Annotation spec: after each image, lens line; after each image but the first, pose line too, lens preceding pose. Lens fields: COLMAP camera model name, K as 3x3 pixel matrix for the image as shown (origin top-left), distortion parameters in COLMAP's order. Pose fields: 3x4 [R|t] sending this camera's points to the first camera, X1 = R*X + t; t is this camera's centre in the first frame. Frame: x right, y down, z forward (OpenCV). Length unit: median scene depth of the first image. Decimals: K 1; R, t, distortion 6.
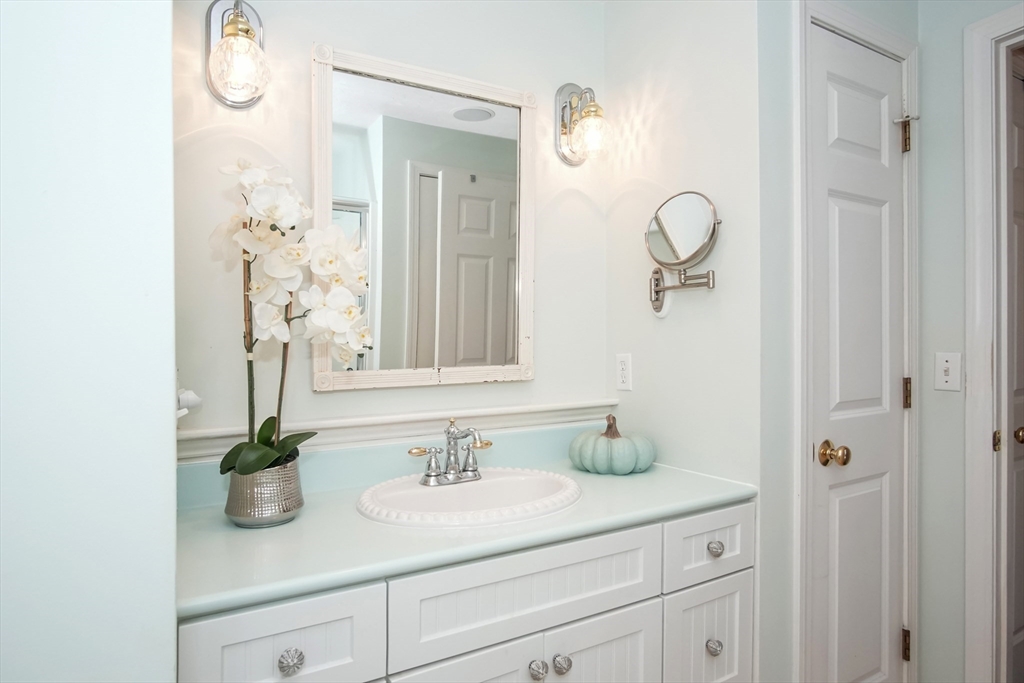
lens RADIAL K [[549.1, 0, 512.0], [0, 549.1, 341.5], [0, 0, 1]] dist [-0.015421, 0.001940]
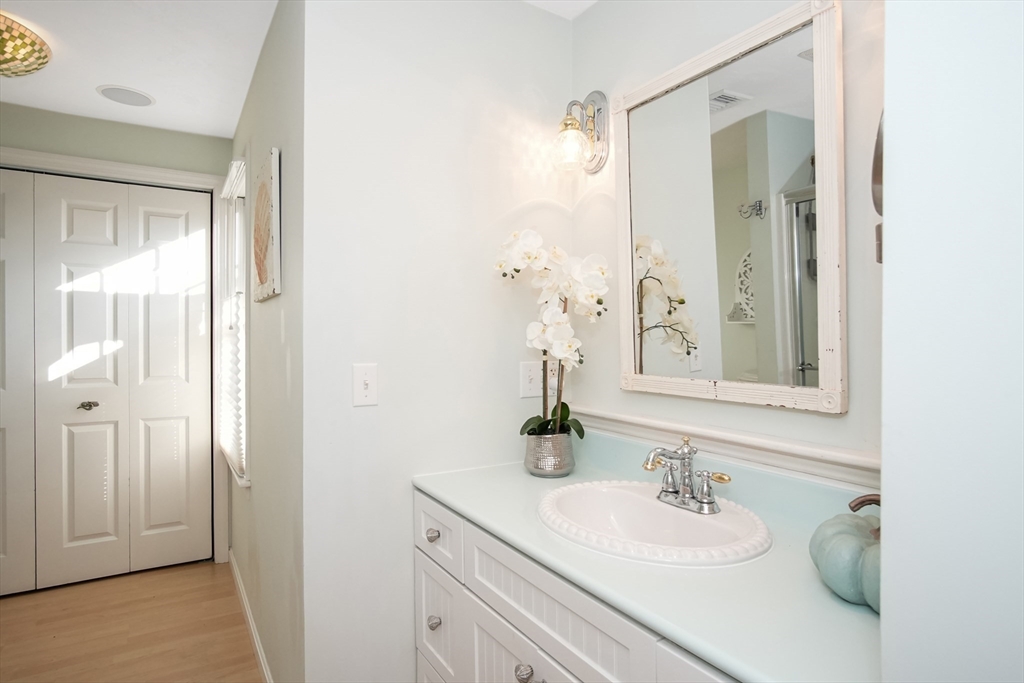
lens RADIAL K [[549.1, 0, 512.0], [0, 549.1, 341.5], [0, 0, 1]] dist [-0.015421, 0.001940]
pose [[0.064618, 0.013702, -0.997816, 0.712817], [-0.012159, 0.999842, 0.012943, -0.022705], [0.997836, 0.011296, 0.064774, 0.598686]]
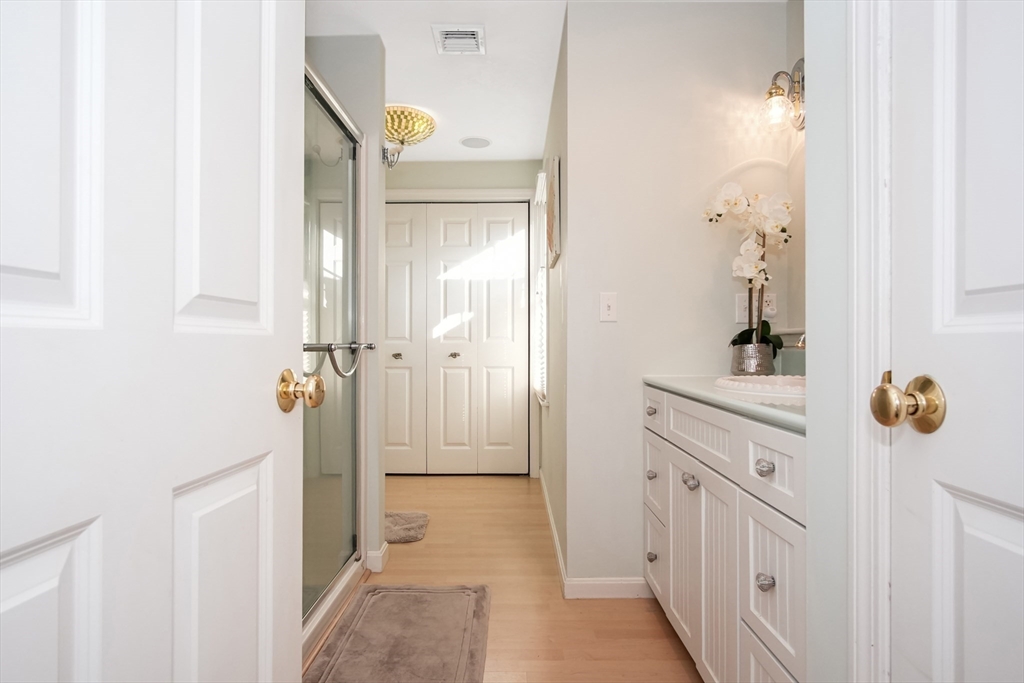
lens RADIAL K [[558.2, 0, 512.5], [0, 558.2, 339.3], [0, 0, 1]] dist [-0.025036, 0.002348]
pose [[-0.476781, -0.005070, -0.879007, 1.126986], [-0.004209, 0.999985, -0.003485, 0.176609], [0.879012, 0.002038, -0.476795, 0.893326]]
